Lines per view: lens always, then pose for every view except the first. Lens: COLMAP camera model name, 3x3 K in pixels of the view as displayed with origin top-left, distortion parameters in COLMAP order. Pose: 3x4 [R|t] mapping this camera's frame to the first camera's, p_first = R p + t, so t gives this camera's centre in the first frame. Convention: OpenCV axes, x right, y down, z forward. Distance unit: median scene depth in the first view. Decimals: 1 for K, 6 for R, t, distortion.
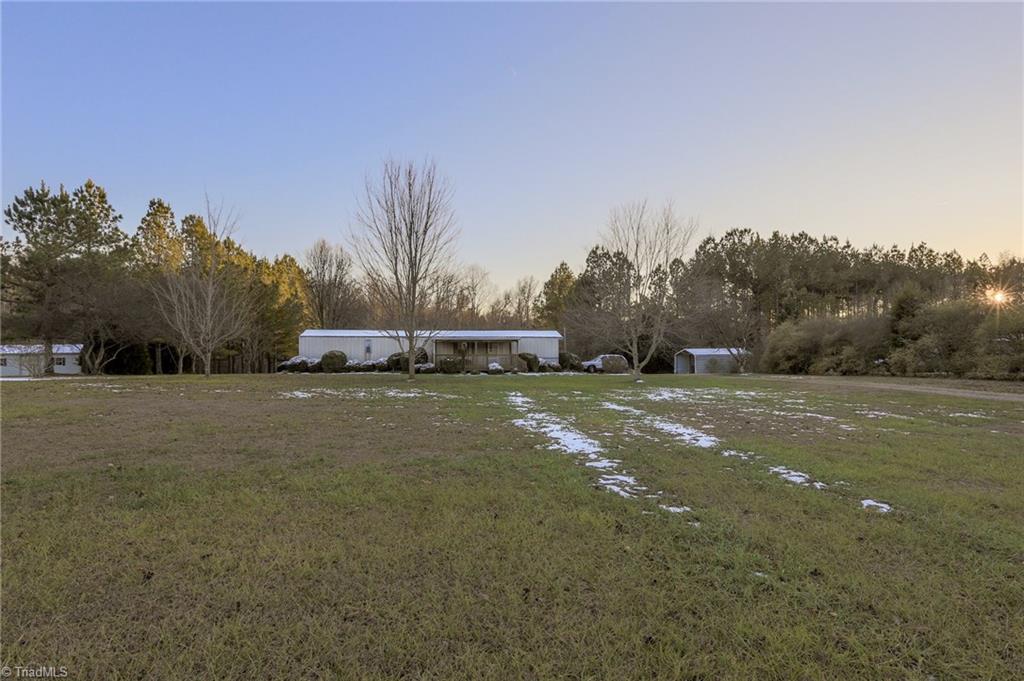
lens RADIAL K [[501.6, 0, 509.5], [0, 501.6, 345.7], [0, 0, 1]] dist [-0.073593, 0.043907]
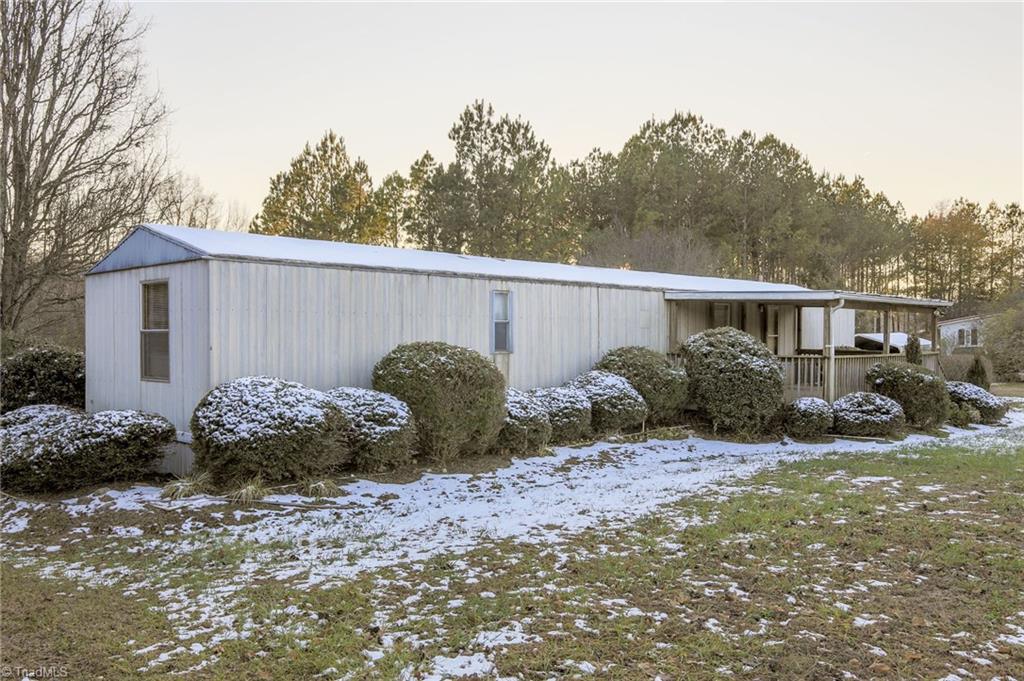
lens RADIAL K [[840.2, 0, 512.0], [0, 840.2, 340.5], [0, 0, 1]] dist [-0.005419, 0.054538]
pose [[0.778136, -0.003549, 0.628085, -0.613382], [-0.007685, 0.999855, 0.015171, 0.004728], [-0.628048, -0.016632, 0.777997, 0.850458]]
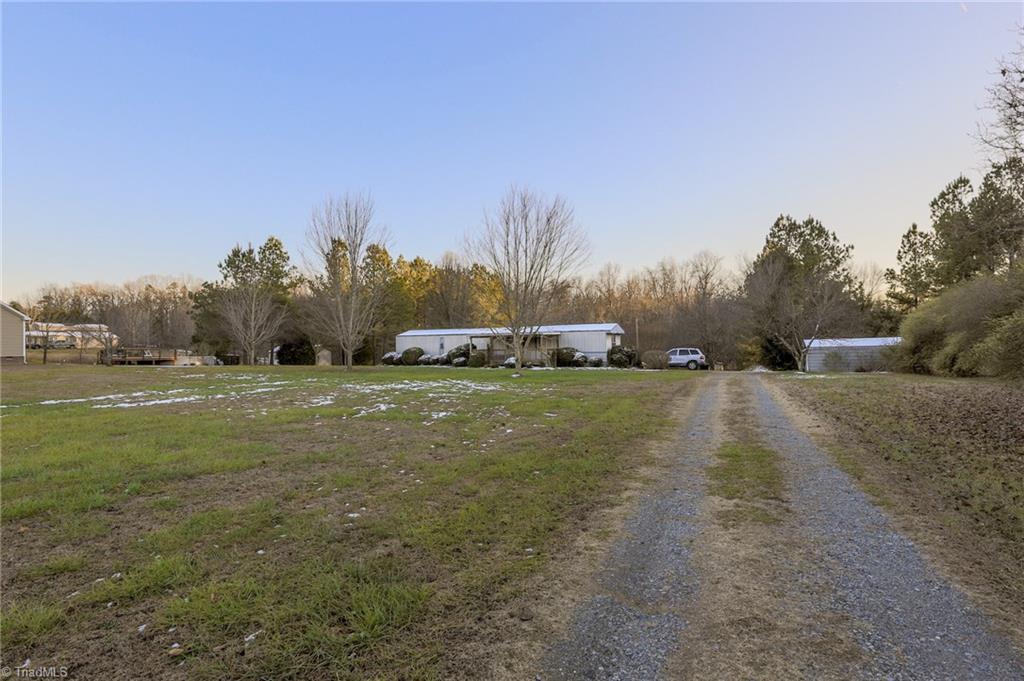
lens RADIAL K [[501.6, 0, 509.5], [0, 501.6, 345.7], [0, 0, 1]] dist [-0.073593, 0.043907]
pose [[0.825640, -0.011661, -0.564076, 0.604973], [0.019293, 0.999785, 0.007571, 0.001595], [0.563867, -0.017134, 0.825688, 0.150501]]
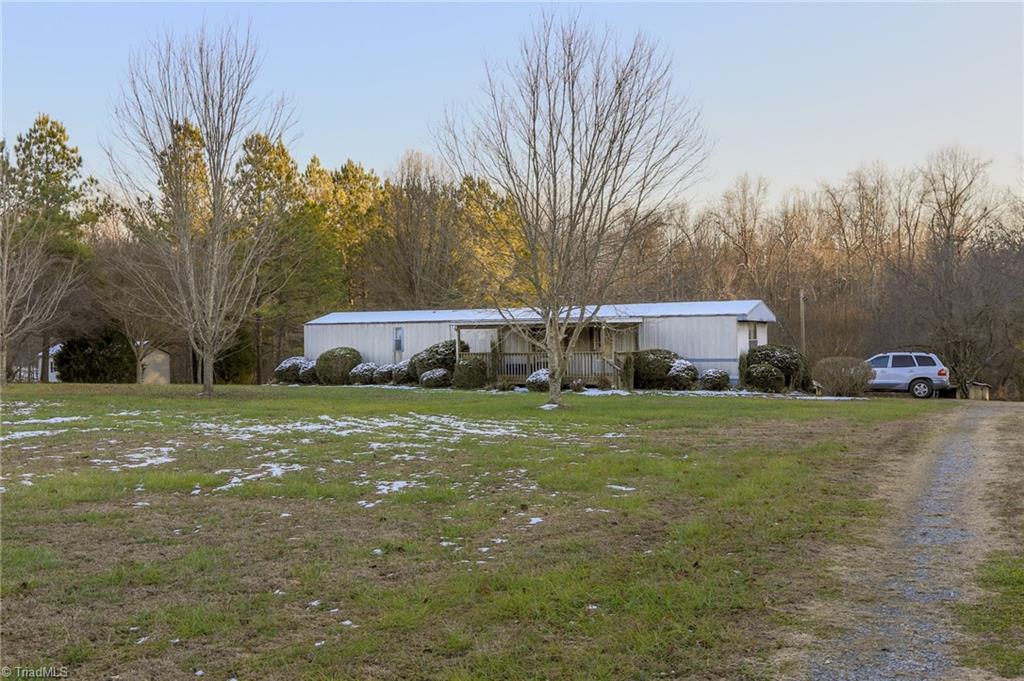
lens RADIAL K [[1033.5, 0, 512.0], [0, 1033.5, 340.5], [0, 0, 1]] dist [0.003796, 0.111558]
pose [[0.811822, -0.009908, -0.583821, 0.607150], [0.014103, 0.999897, 0.002642, 0.001566], [0.583734, -0.010379, 0.811878, 0.146949]]
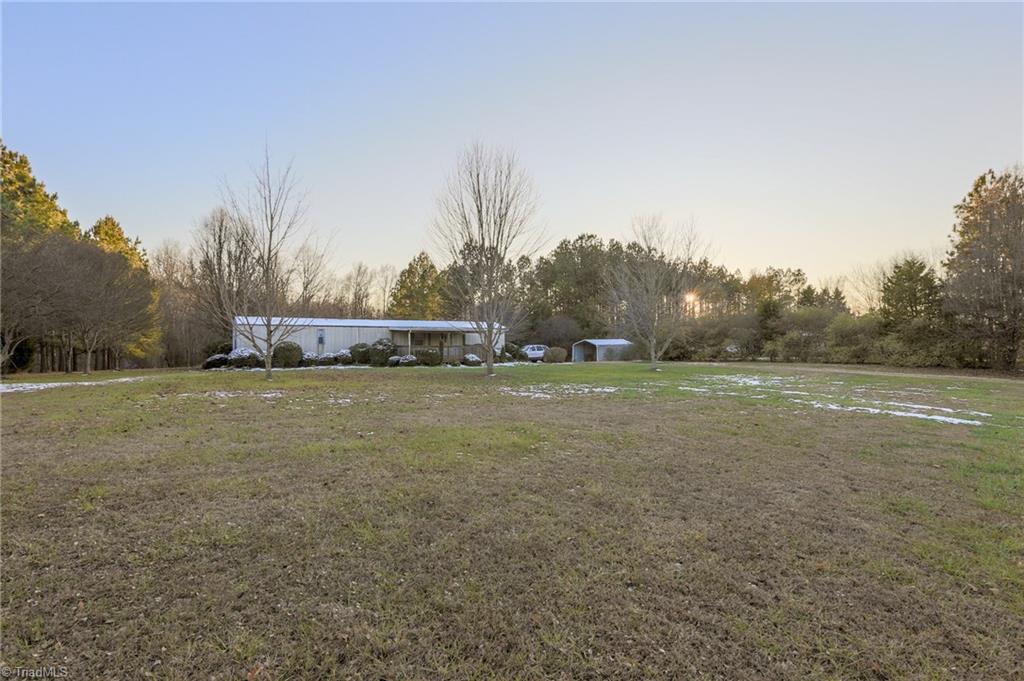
lens RADIAL K [[501.6, 0, 509.5], [0, 501.6, 345.7], [0, 0, 1]] dist [-0.073593, 0.043907]
pose [[0.903876, -0.002744, 0.427787, -0.429085], [-0.006919, 0.999755, 0.021032, -0.004275], [-0.427739, -0.021970, 0.903635, 0.068996]]
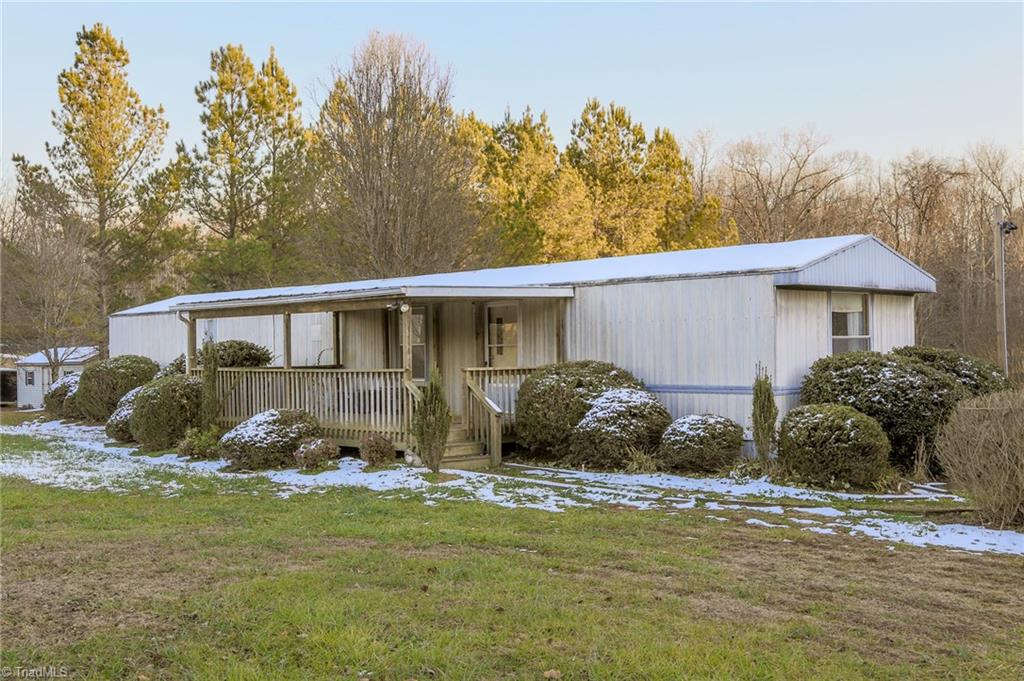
lens RADIAL K [[1055.0, 0, 508.0], [0, 1055.0, 341.2], [0, 0, 1]] dist [0.012191, 0.096779]
pose [[0.583864, -0.011806, -0.811766, 0.427136], [0.021274, 0.999773, 0.000761, 0.006648], [0.811573, -0.017713, 0.583983, 0.903807]]
